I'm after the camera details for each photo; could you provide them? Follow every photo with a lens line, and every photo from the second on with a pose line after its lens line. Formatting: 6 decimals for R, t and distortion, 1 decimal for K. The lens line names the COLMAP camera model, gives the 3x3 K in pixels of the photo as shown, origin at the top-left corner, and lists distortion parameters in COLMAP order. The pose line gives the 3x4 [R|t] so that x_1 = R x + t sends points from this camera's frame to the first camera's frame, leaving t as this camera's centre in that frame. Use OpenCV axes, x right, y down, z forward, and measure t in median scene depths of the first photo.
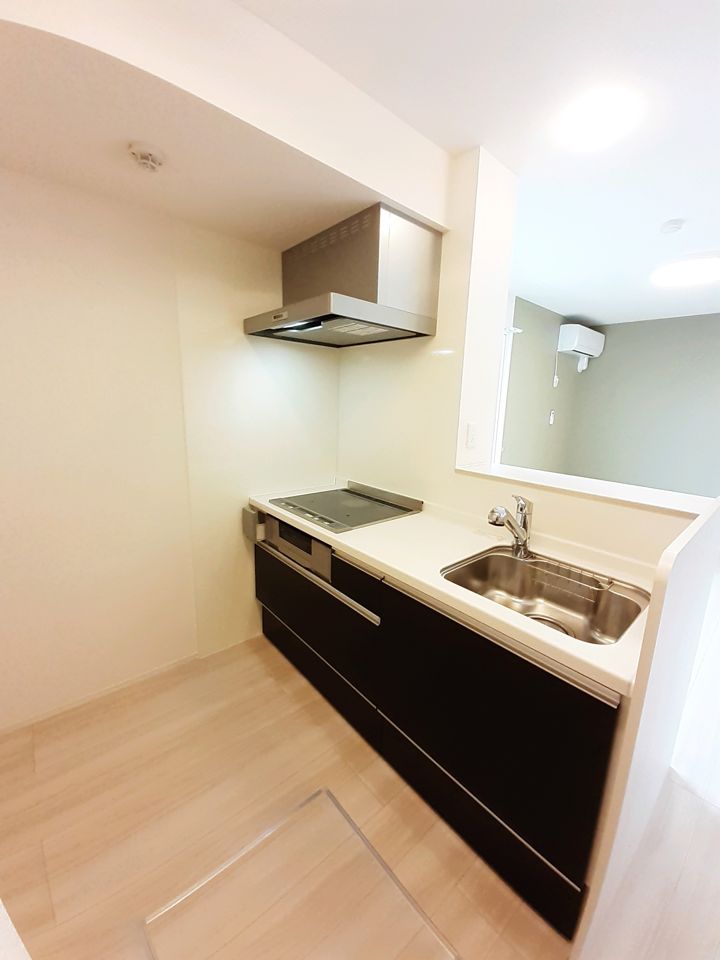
lens RADIAL K [[381.1, 0, 369.2], [0, 381.1, 477.0], [0, 0, 1]] dist [0.025465, -0.020337]
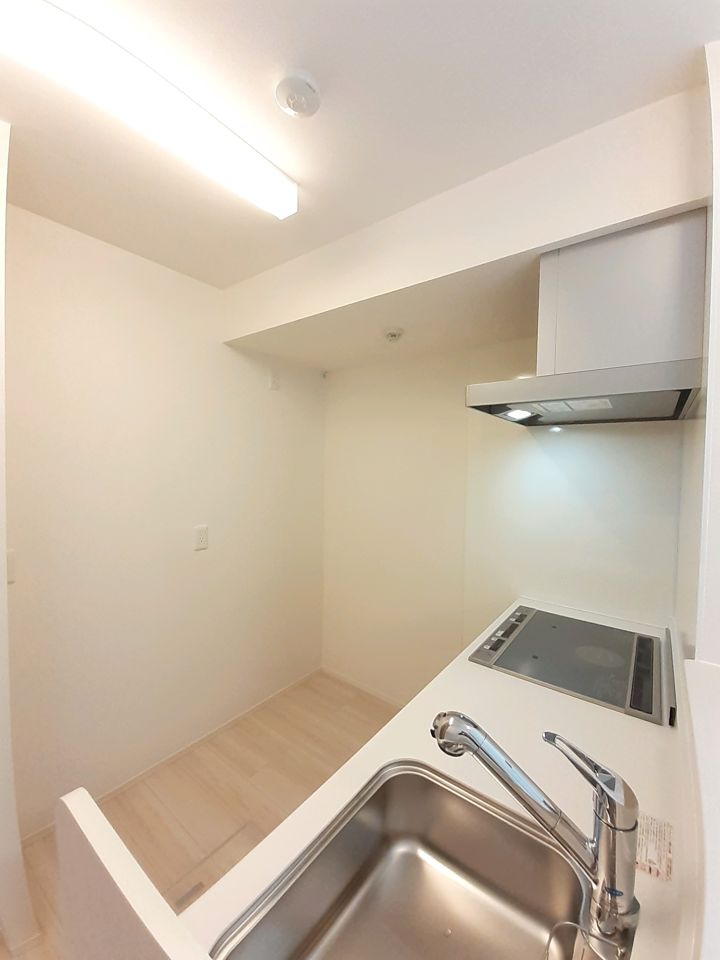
lens RADIAL K [[381.1, 0, 369.2], [0, 381.1, 477.0], [0, 0, 1]] dist [0.025465, -0.020337]
pose [[0.200577, 0.003053, -0.979673, 0.616501], [-0.205362, 0.977909, -0.038999, -0.144449], [0.957912, 0.209010, 0.196773, 0.510329]]
